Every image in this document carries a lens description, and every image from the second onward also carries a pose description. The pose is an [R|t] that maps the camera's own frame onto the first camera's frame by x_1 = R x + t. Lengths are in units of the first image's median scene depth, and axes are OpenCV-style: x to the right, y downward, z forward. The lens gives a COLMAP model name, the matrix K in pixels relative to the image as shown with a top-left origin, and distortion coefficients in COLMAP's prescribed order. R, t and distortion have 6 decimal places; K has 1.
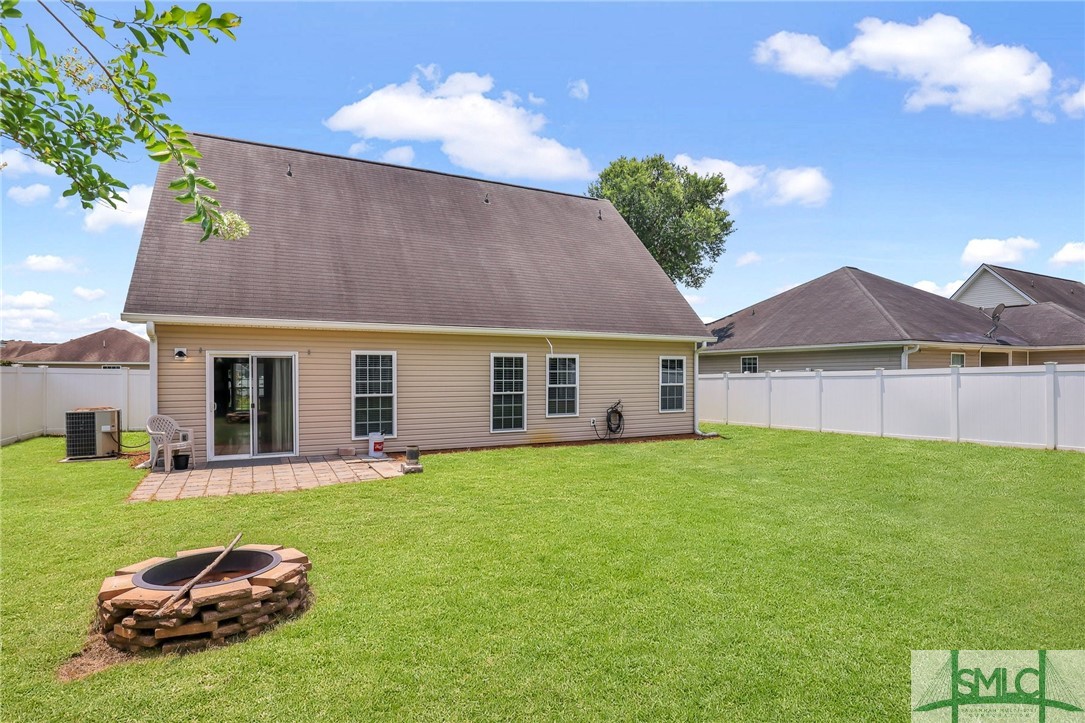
lens RADIAL K [[566.7, 0, 528.7], [0, 566.7, 374.3], [0, 0, 1]] dist [-0.019072, -0.001255]
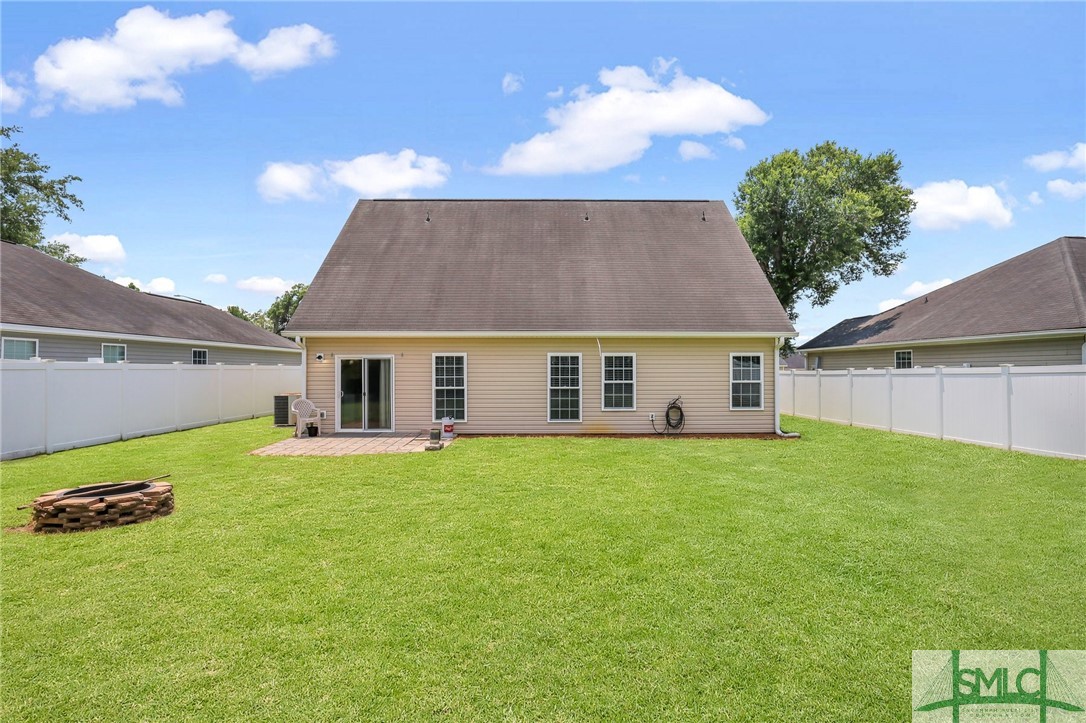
lens RADIAL K [[498.5, 0, 532.3], [0, 498.5, 362.6], [0, 0, 1]] dist [-0.026926, 0.000090]
pose [[0.894373, -0.005577, -0.447288, 0.350267], [0.000350, 0.999931, -0.011768, -0.005813], [0.447322, 0.010369, 0.894313, 0.075348]]
